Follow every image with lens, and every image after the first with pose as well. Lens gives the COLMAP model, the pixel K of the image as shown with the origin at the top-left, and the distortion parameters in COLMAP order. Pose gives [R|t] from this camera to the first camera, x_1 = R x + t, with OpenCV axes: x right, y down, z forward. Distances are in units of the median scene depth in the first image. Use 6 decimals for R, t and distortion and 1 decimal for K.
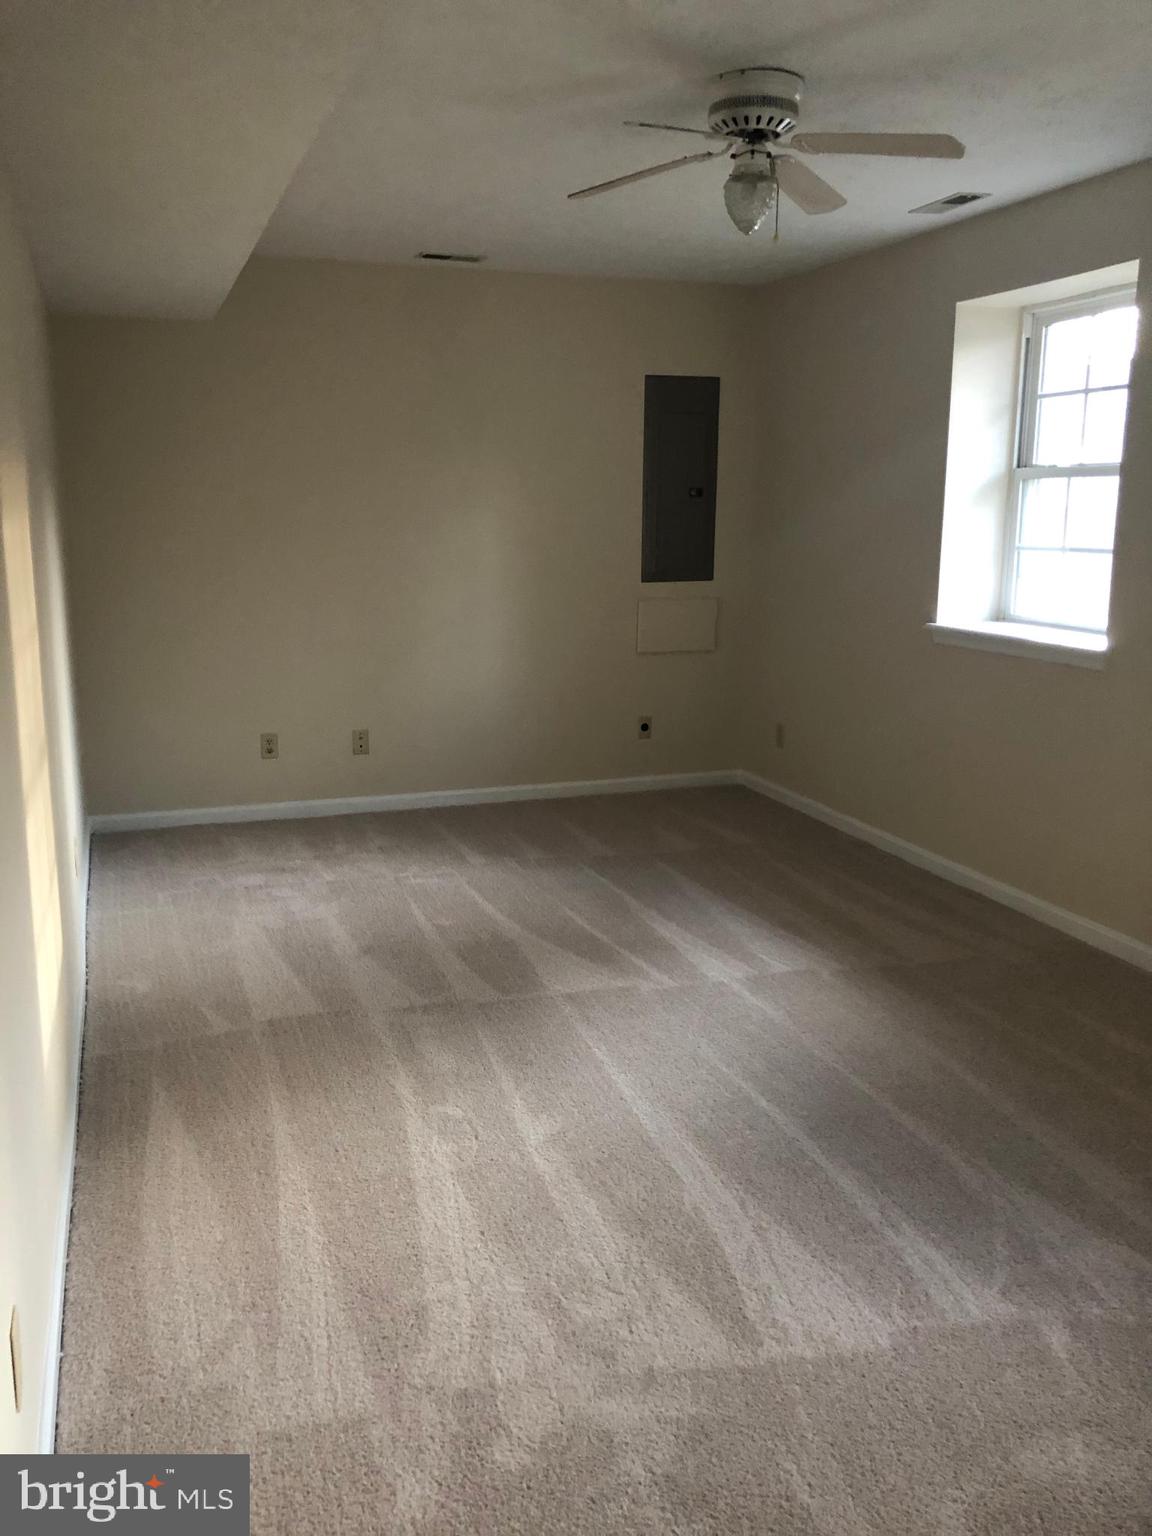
lens RADIAL K [[1250.1, 0, 548.3], [0, 1250.1, 774.1], [0, 0, 1]] dist [0.000877, -0.017135]
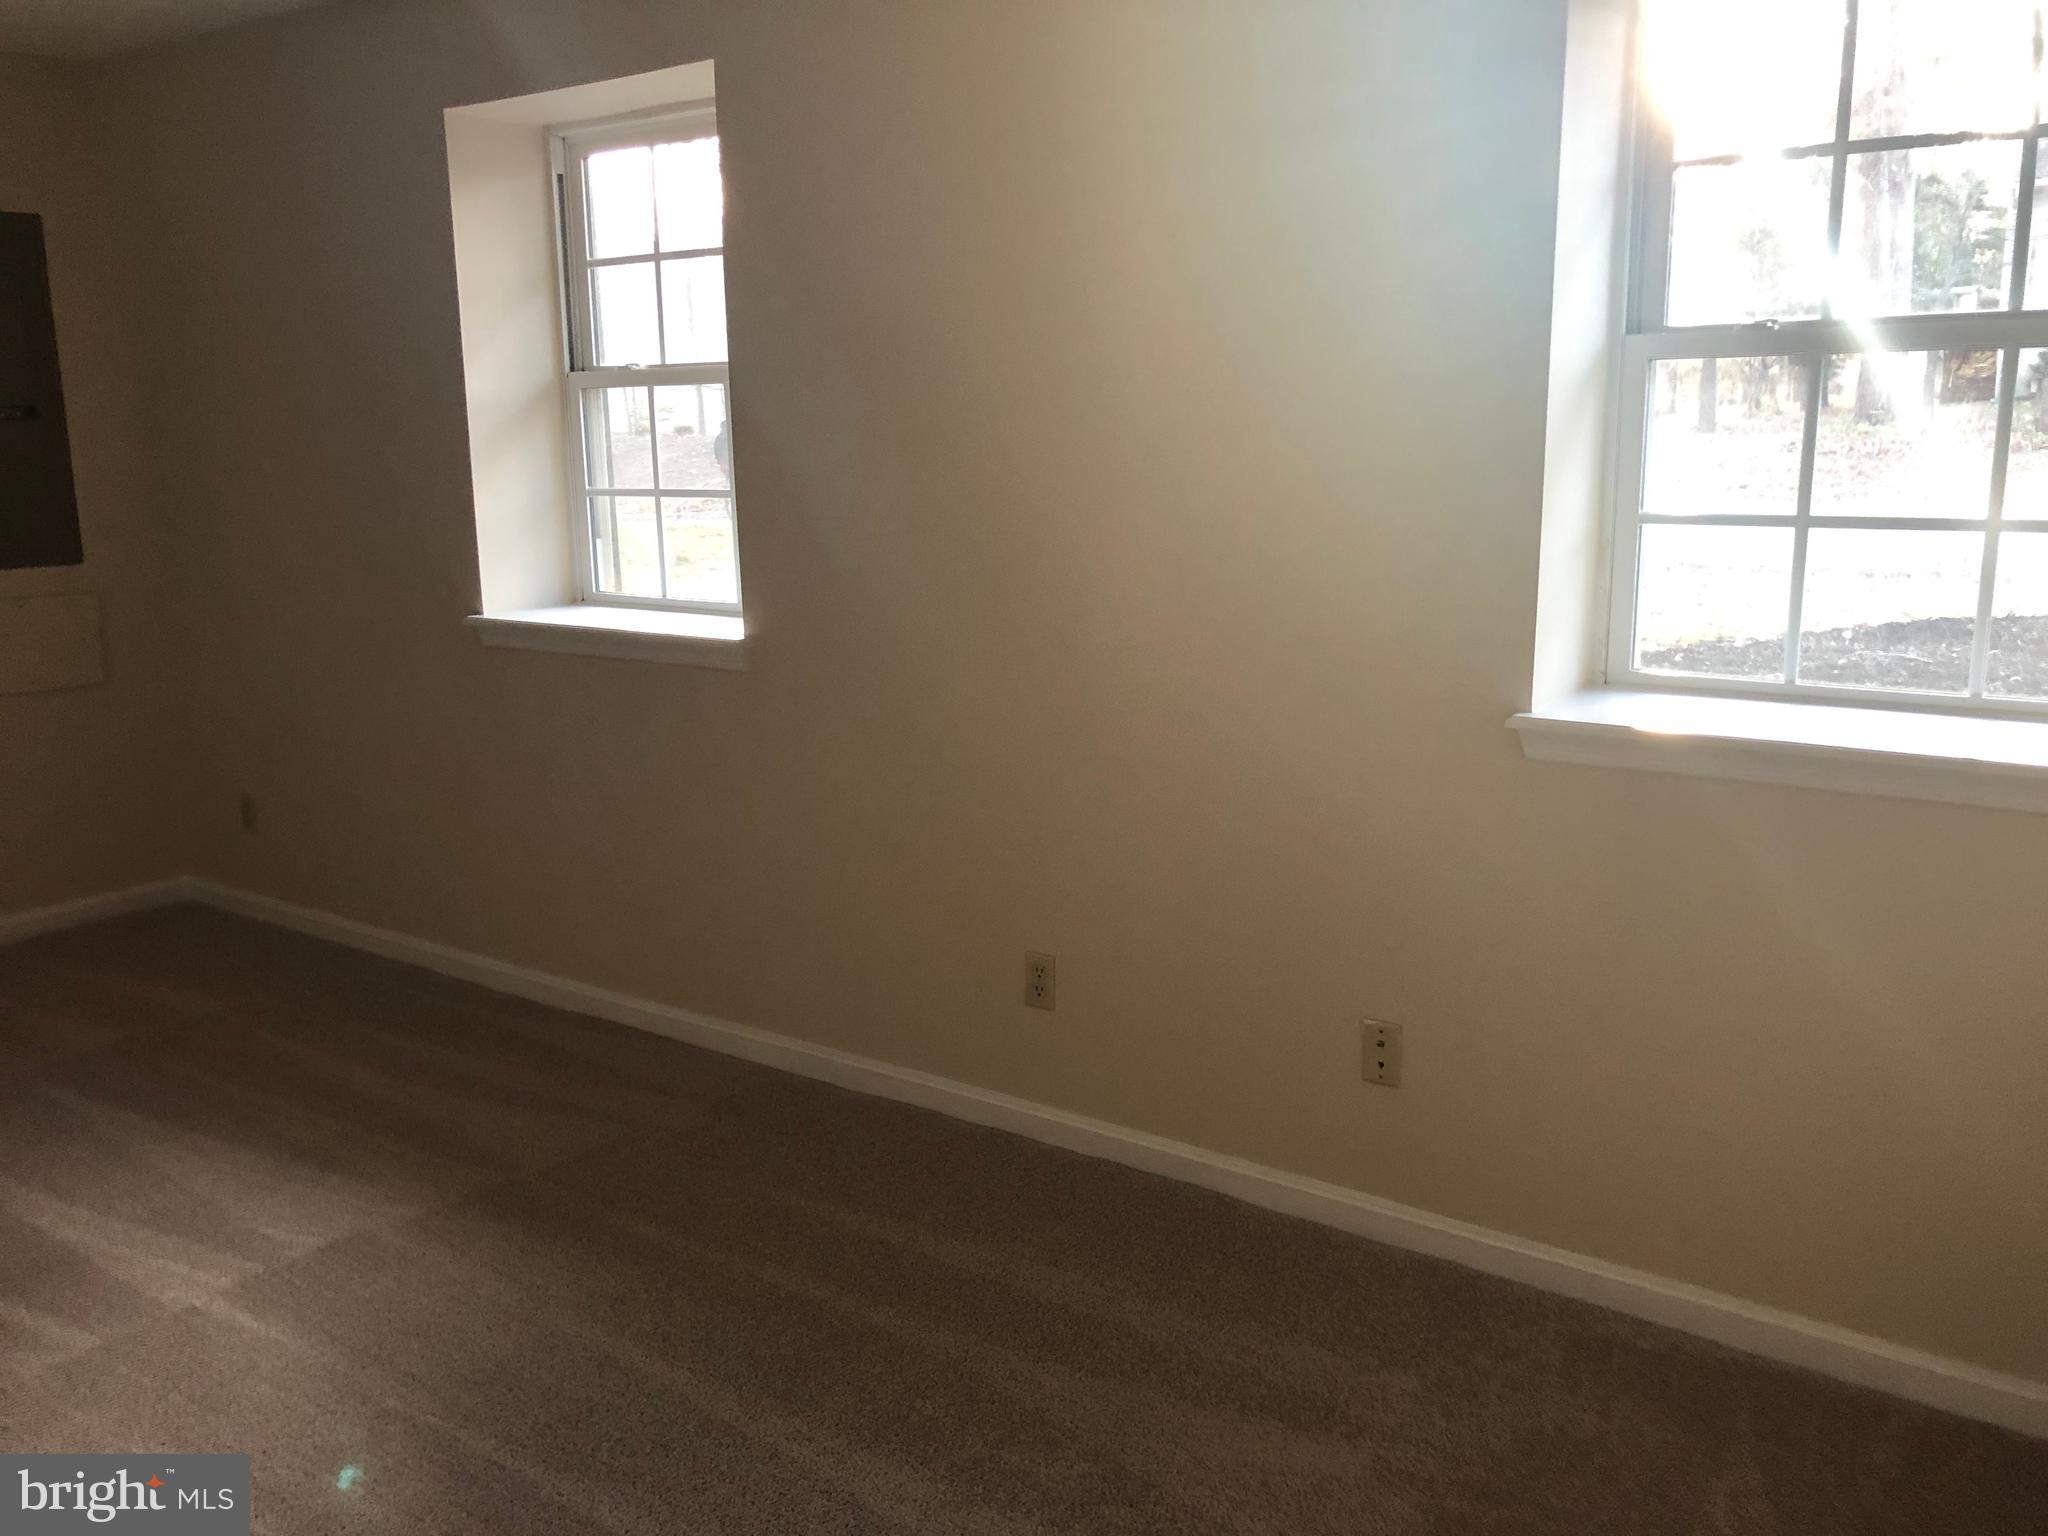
lens RADIAL K [[1666.8, 0, 1029.0], [0, 1666.8, 773.5], [0, 0, 1]] dist [0.000877, -0.017135]
pose [[0.808869, -0.127902, 0.573910, 0.042198], [0.134446, 0.990428, 0.031240, -0.032665], [-0.572412, 0.051891, 0.818322, 0.167947]]
